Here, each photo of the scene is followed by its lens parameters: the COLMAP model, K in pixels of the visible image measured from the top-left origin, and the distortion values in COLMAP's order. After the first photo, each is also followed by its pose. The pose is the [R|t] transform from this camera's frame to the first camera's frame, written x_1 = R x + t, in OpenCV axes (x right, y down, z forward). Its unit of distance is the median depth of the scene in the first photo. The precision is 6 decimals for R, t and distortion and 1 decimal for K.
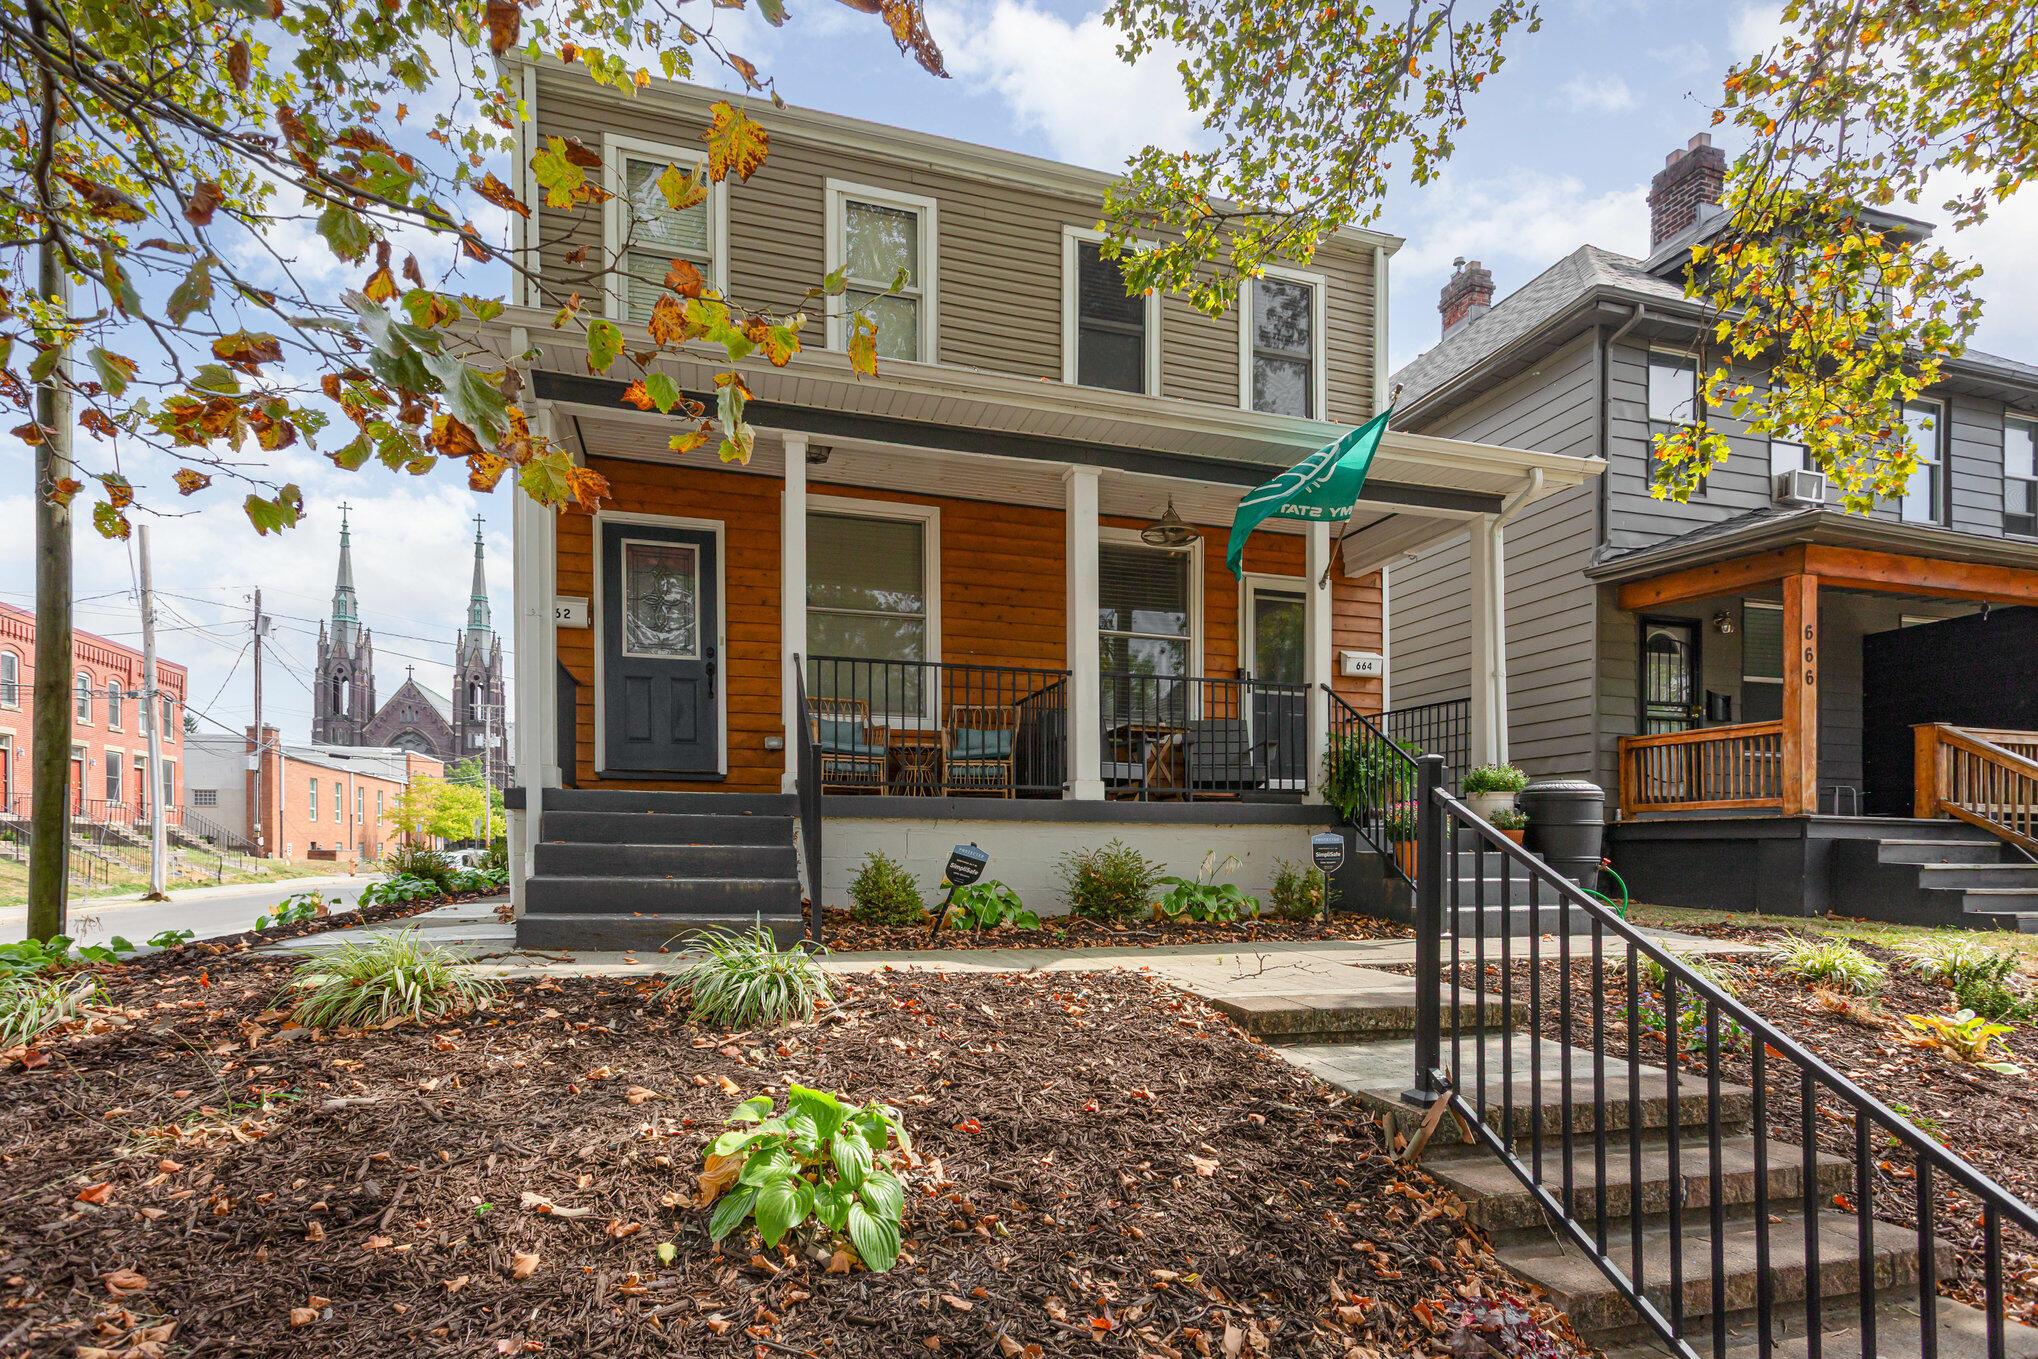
lens RADIAL K [[1016.9, 0, 1020.0], [0, 1016.9, 842.4], [0, 0, 1]] dist [0.001894, 0.000271]
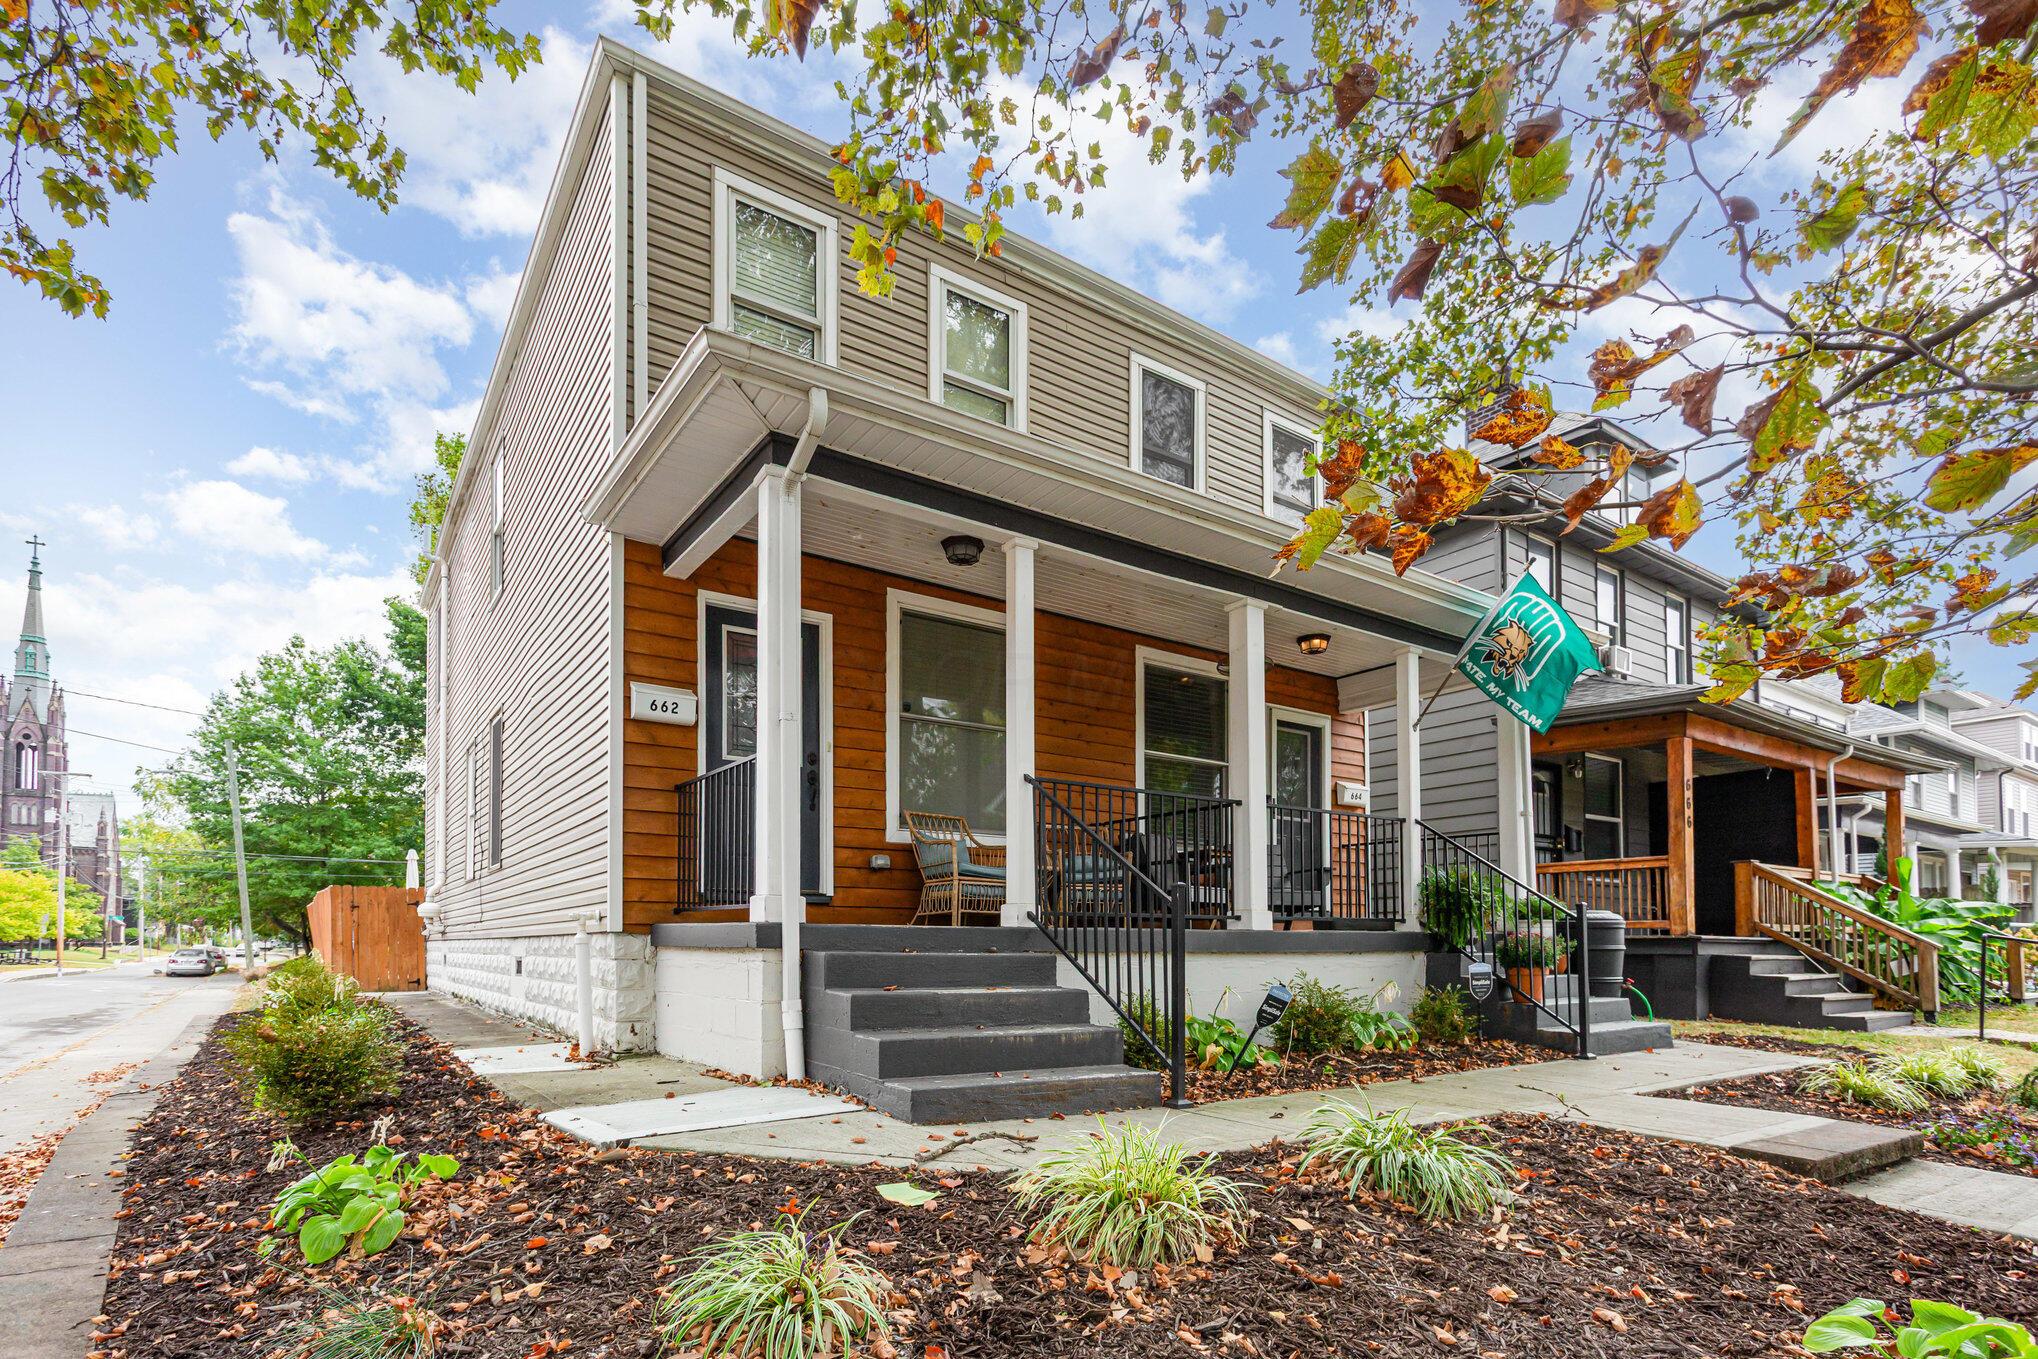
lens RADIAL K [[1012.8, 0, 1012.5], [0, 1012.8, 908.5], [0, 0, 1]] dist [-0.003225, -0.001115]
pose [[0.954141, 0.005865, 0.299299, -0.357536], [0.002265, 0.999638, -0.026808, -0.028259], [-0.299348, 0.026256, 0.953783, 0.092417]]
